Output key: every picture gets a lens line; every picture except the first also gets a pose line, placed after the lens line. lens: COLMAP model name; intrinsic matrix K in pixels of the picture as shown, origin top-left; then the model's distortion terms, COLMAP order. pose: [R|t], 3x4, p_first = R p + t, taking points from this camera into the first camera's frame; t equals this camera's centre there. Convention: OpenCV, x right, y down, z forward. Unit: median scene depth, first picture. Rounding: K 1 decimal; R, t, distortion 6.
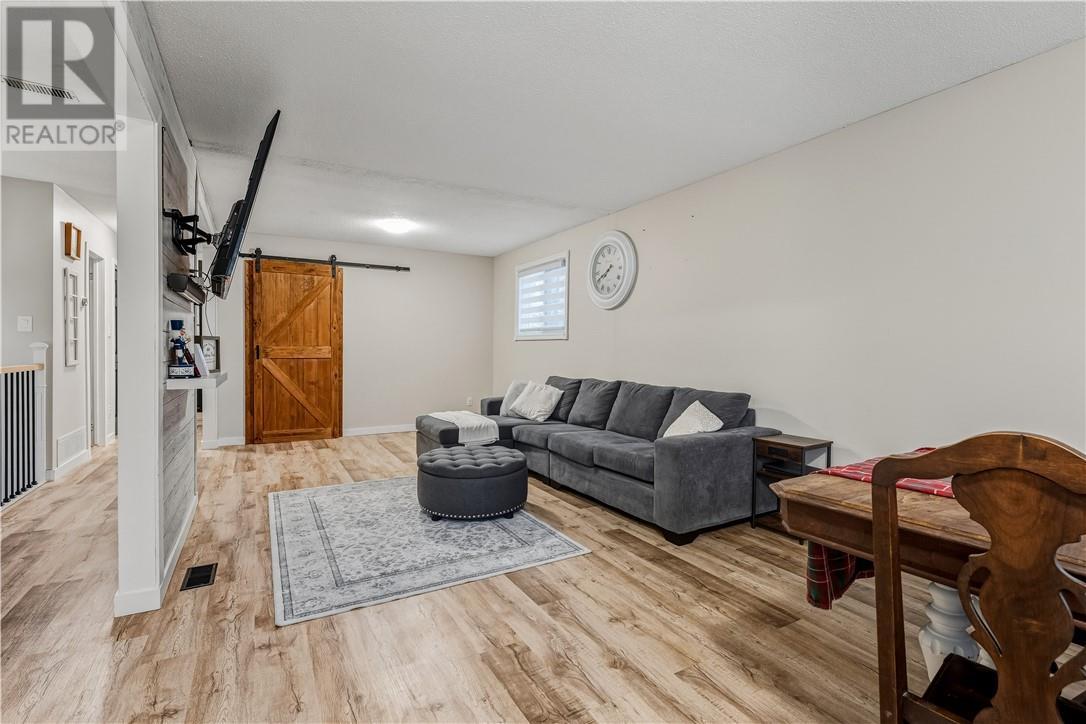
lens RADIAL K [[502.3, 0, 542.1], [0, 502.3, 356.3], [0, 0, 1]] dist [-0.001844, 0.000332]
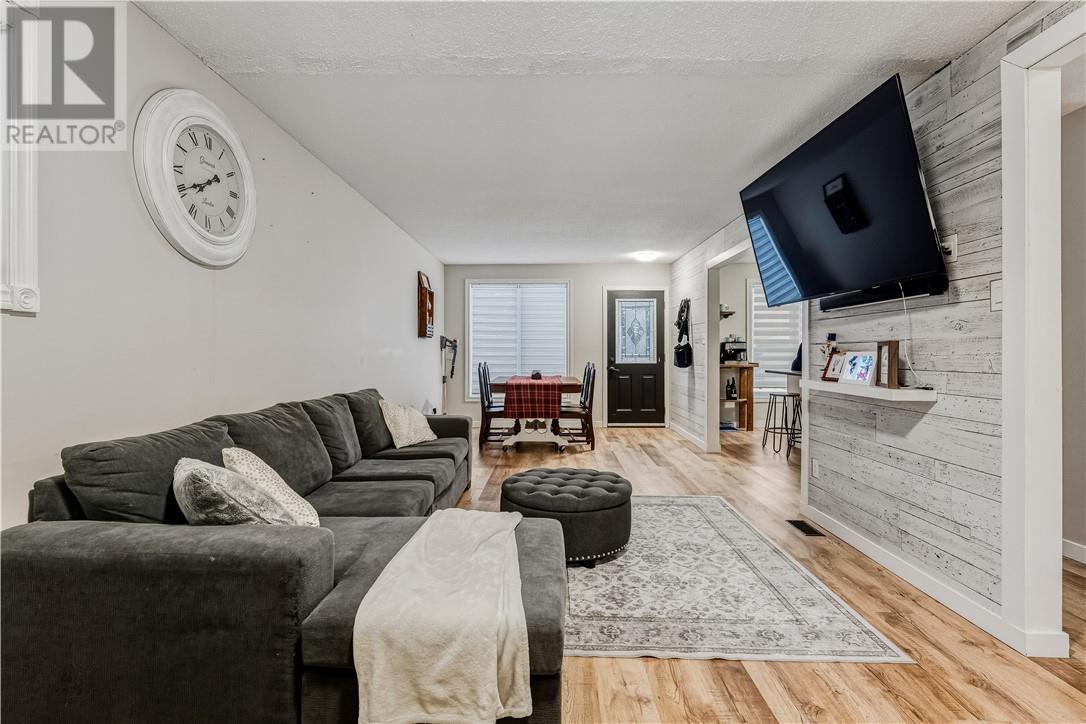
lens RADIAL K [[502.3, 0, 543.7], [0, 502.3, 356.6], [0, 0, 1]] dist [-0.001844, 0.000332]
pose [[-0.860679, -0.006480, 0.509107, -0.568886], [-0.002395, 0.999959, 0.008679, -0.019071], [-0.509142, 0.006251, -0.860660, 1.863548]]
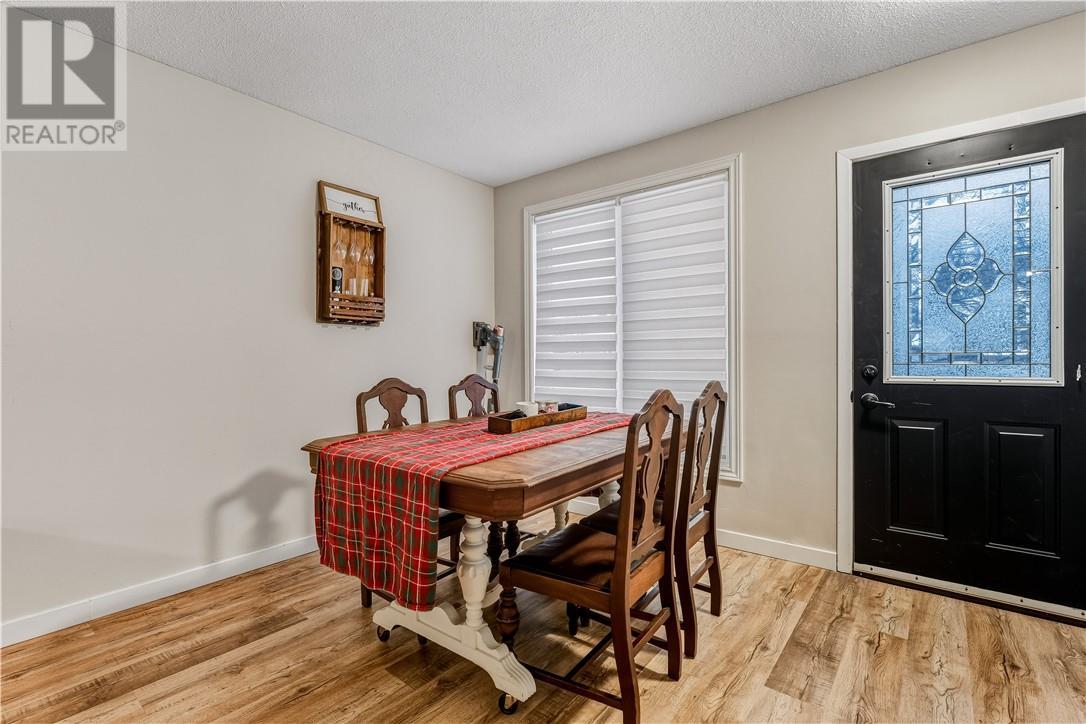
lens RADIAL K [[502.3, 0, 541.3], [0, 502.3, 362.8], [0, 0, 1]] dist [-0.001844, 0.000332]
pose [[-0.371481, -0.009653, 0.928391, -0.405776], [0.006090, 0.999899, 0.012833, -0.015640], [-0.928421, 0.010421, -0.371384, 1.272269]]
